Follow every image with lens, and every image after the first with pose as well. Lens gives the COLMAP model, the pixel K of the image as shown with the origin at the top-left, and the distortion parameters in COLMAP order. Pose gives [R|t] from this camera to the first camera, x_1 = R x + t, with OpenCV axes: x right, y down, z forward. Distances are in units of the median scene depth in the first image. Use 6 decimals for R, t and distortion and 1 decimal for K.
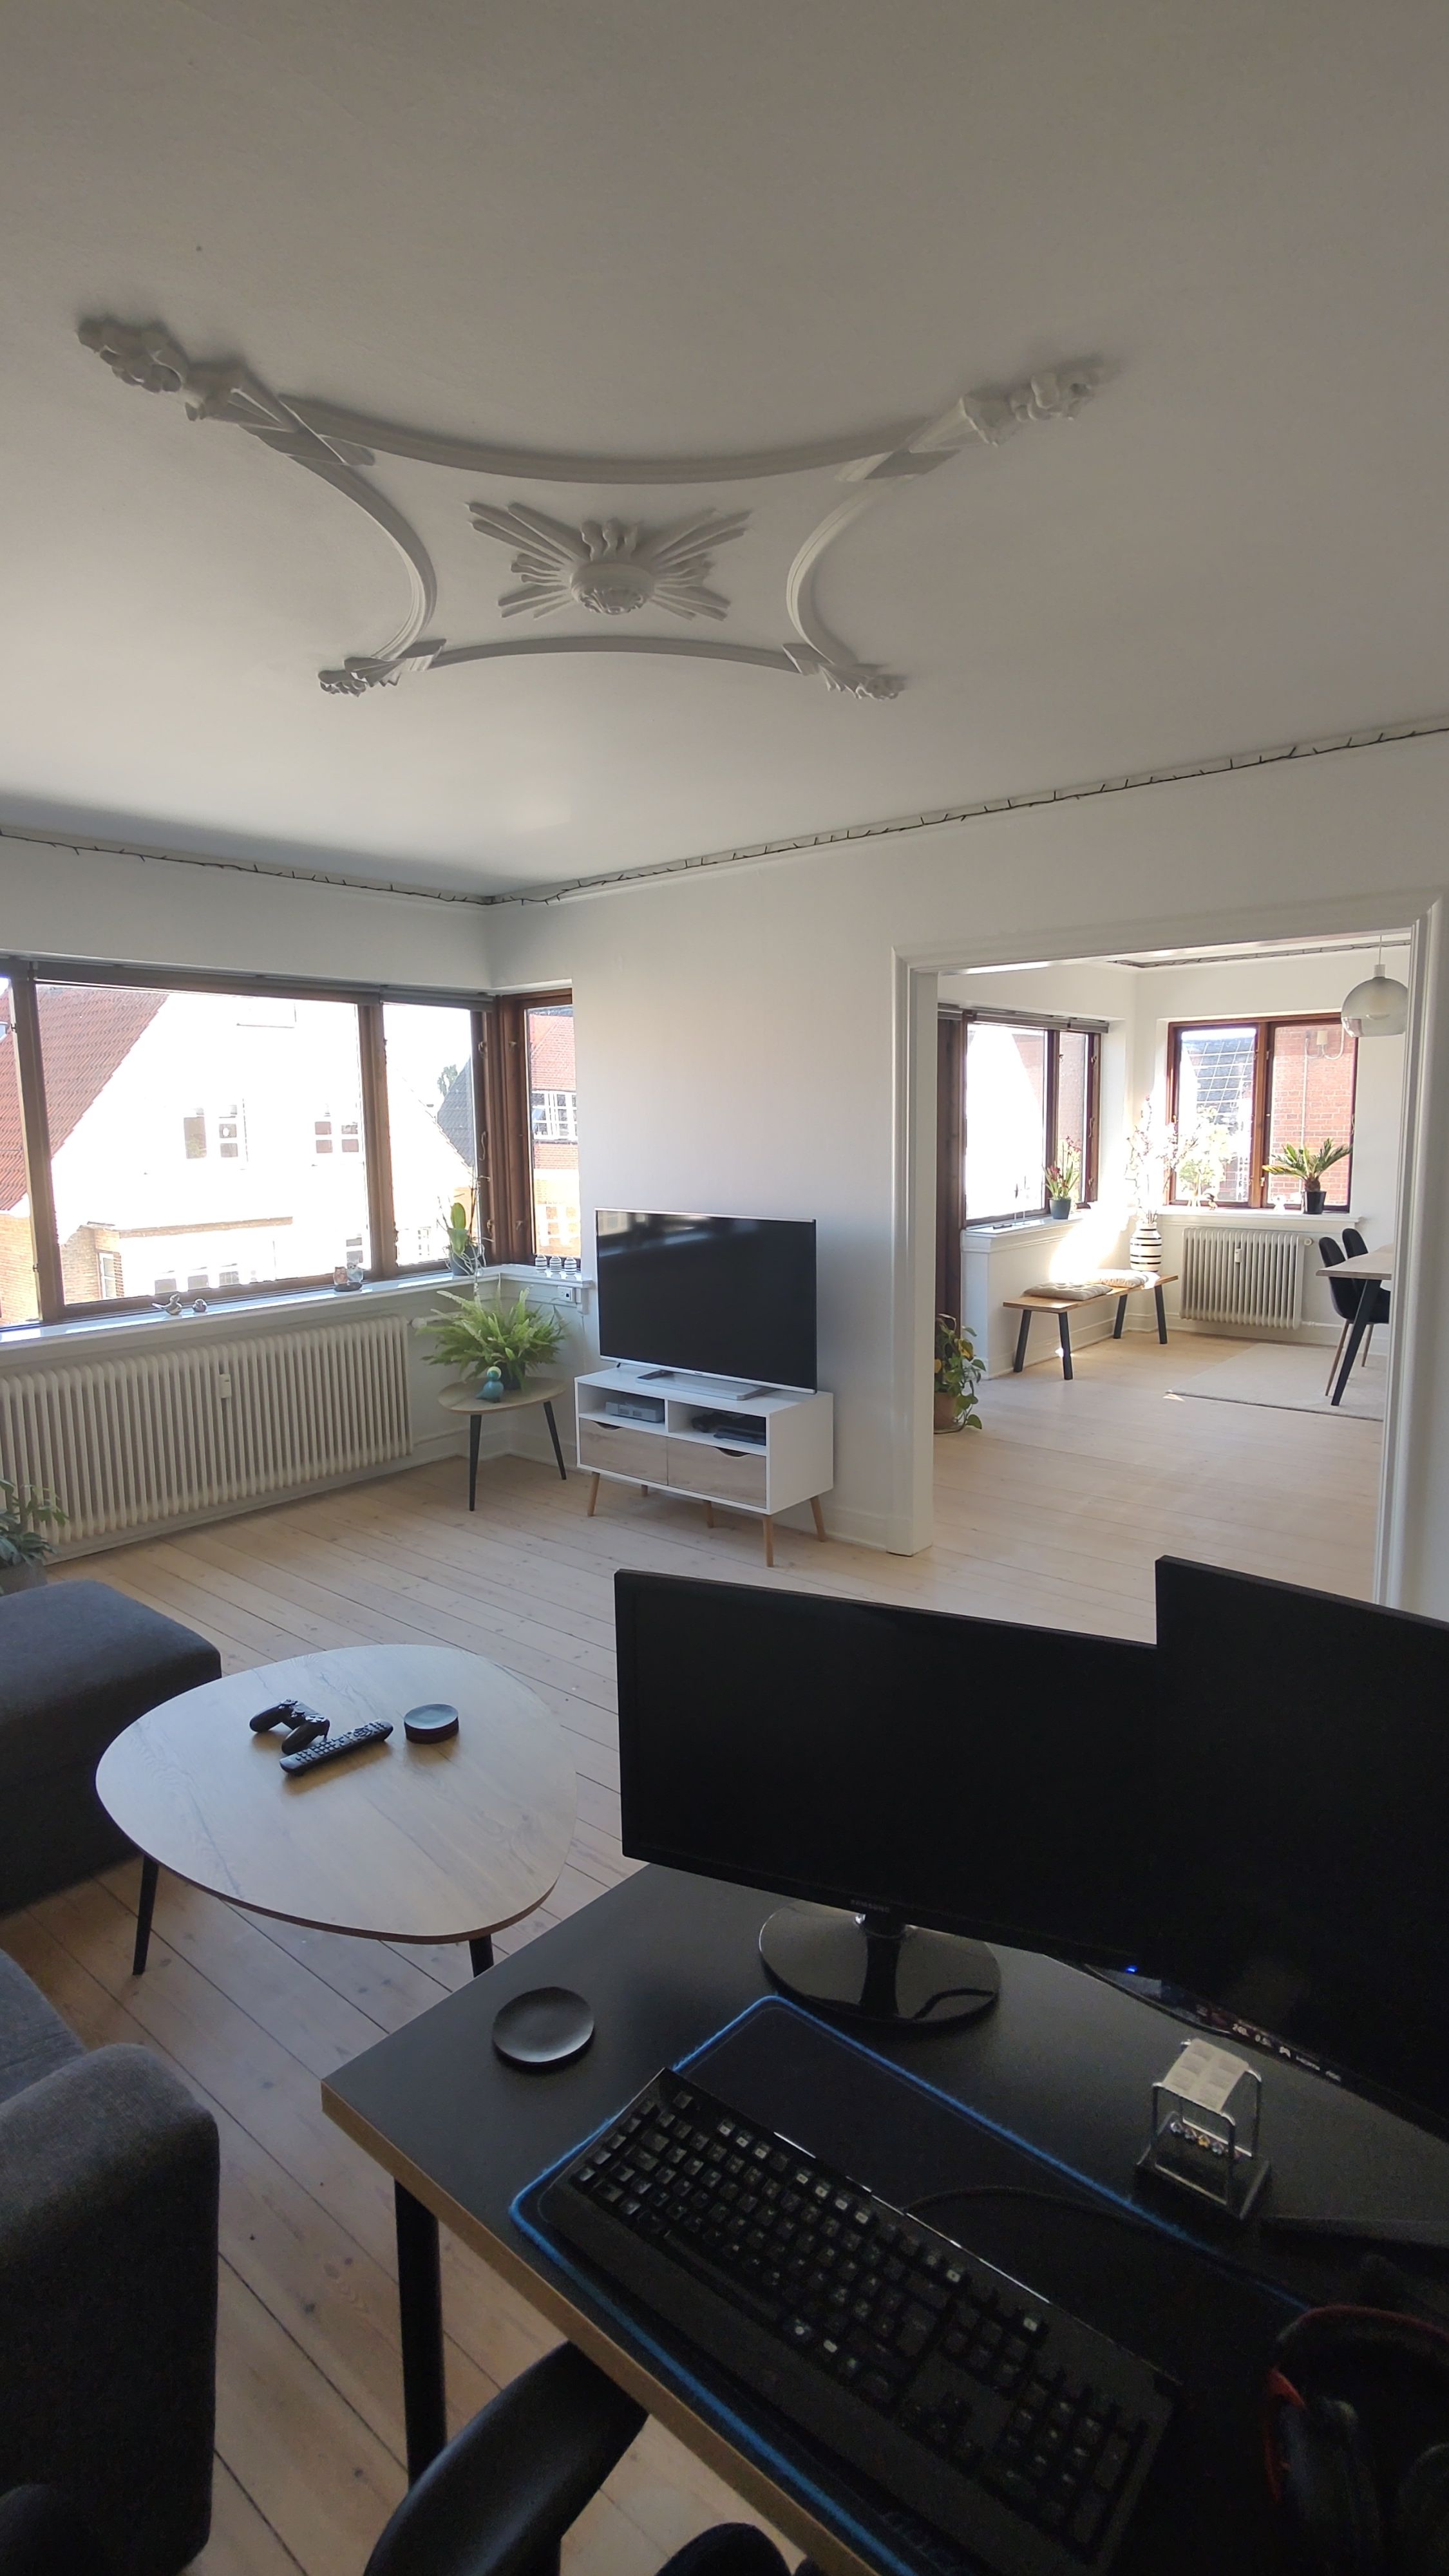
lens RADIAL K [[1245.7, 0, 719.1], [0, 1245.7, 1281.1], [0, 0, 1]] dist [-0.000186, 0.000083]
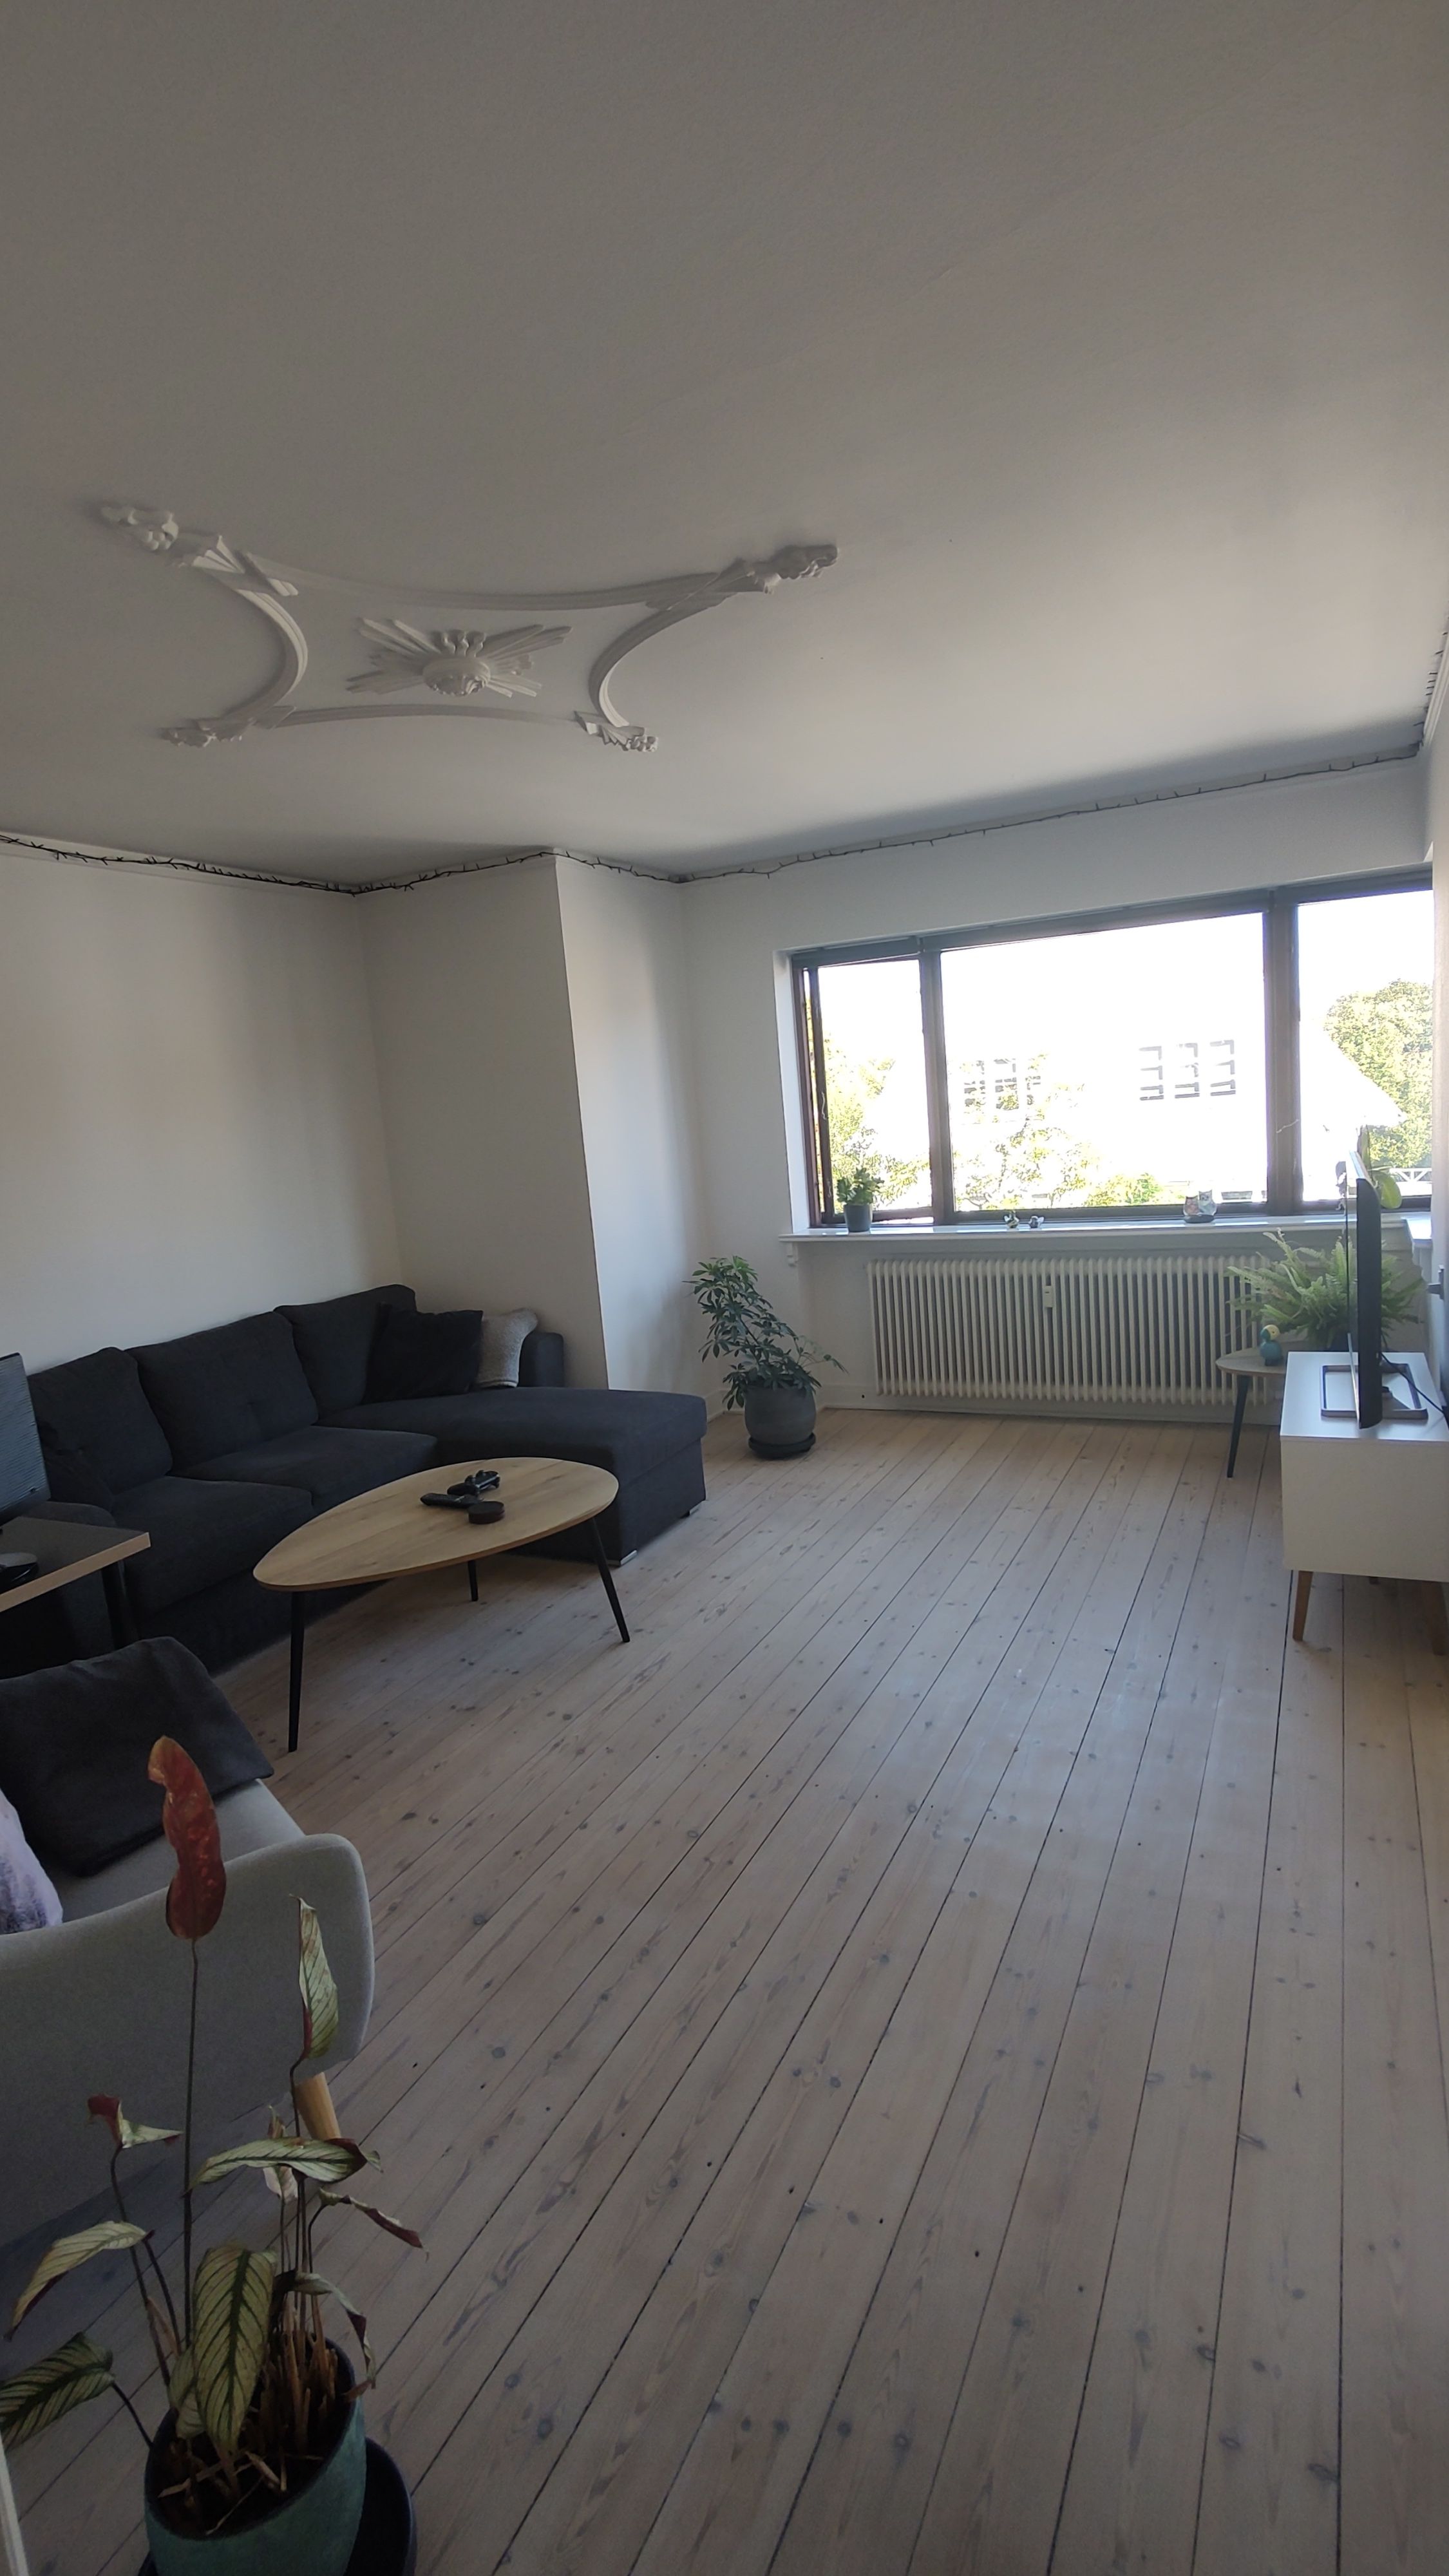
lens RADIAL K [[1245.7, 0, 719.1], [0, 1245.7, 1281.1], [0, 0, 1]] dist [-0.000186, 0.000083]
pose [[0.251065, 0.138623, -0.957993, 0.593180], [-0.055299, 0.990130, 0.128781, -0.056325], [0.966389, 0.020644, 0.256253, 0.436146]]
